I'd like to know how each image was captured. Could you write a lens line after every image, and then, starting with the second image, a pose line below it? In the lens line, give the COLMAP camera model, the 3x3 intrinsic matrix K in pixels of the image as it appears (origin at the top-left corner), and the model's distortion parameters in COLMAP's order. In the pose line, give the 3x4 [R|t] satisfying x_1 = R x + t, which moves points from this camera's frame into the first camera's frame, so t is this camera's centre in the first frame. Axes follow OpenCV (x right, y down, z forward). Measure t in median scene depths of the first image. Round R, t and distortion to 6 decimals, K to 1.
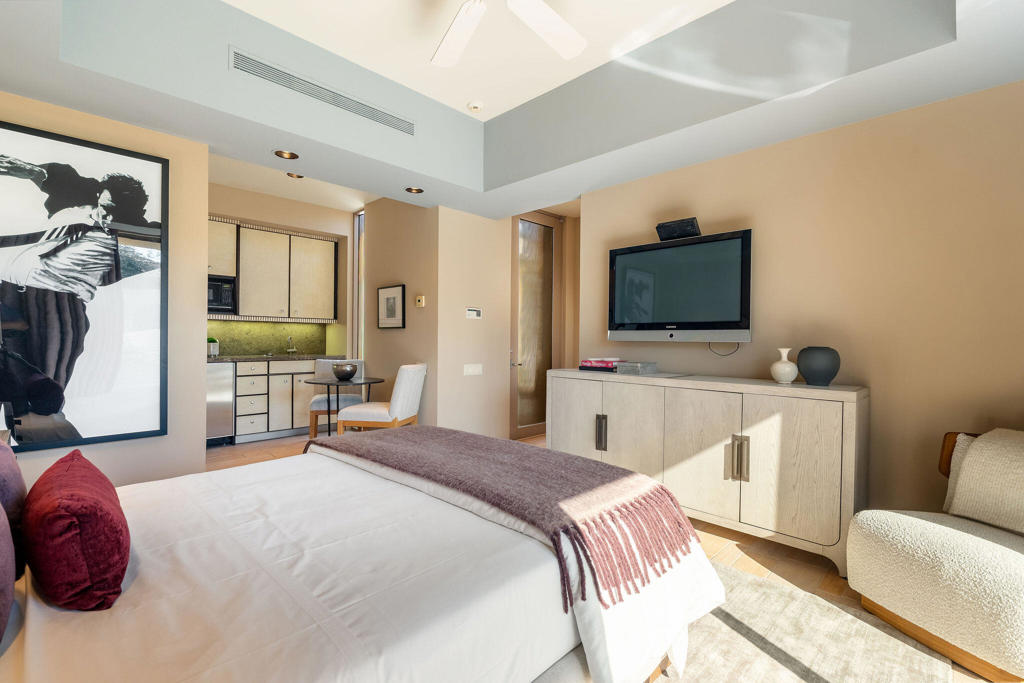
lens RADIAL K [[463.7, 0, 512.0], [0, 463.7, 341.5], [0, 0, 1]] dist [-0.001227, 0.000183]
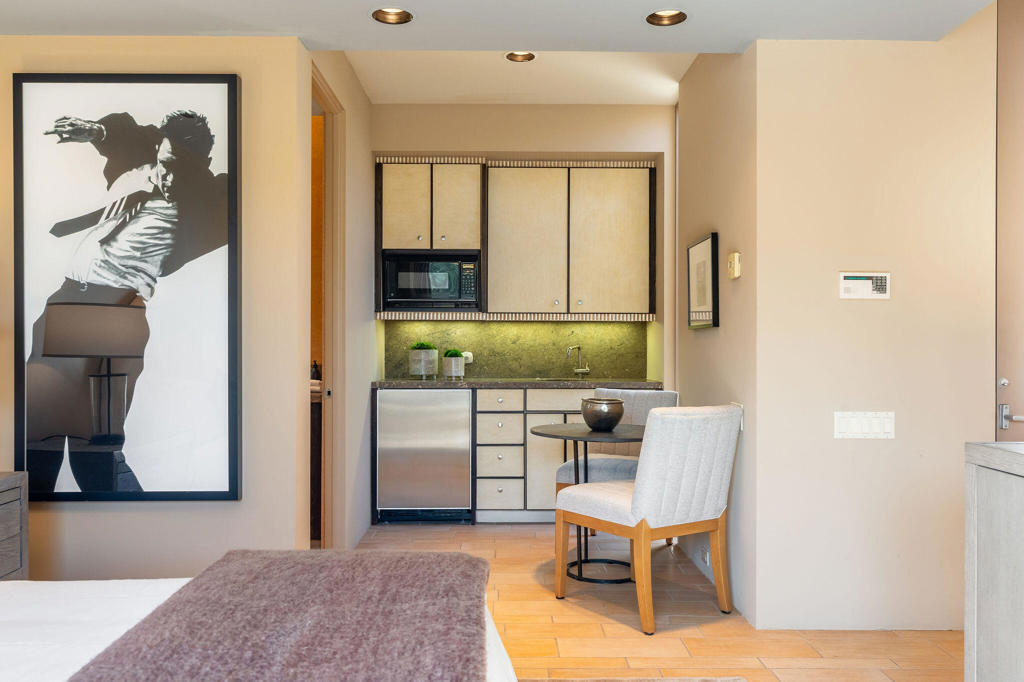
lens RADIAL K [[806.5, 0, 510.9], [0, 806.5, 346.5], [0, 0, 1]] dist [0.000546, -0.000648]
pose [[0.707505, -0.007929, -0.706664, 0.345290], [0.001218, 0.999949, -0.010000, -0.001439], [0.706708, 0.006215, 0.707478, 0.511363]]
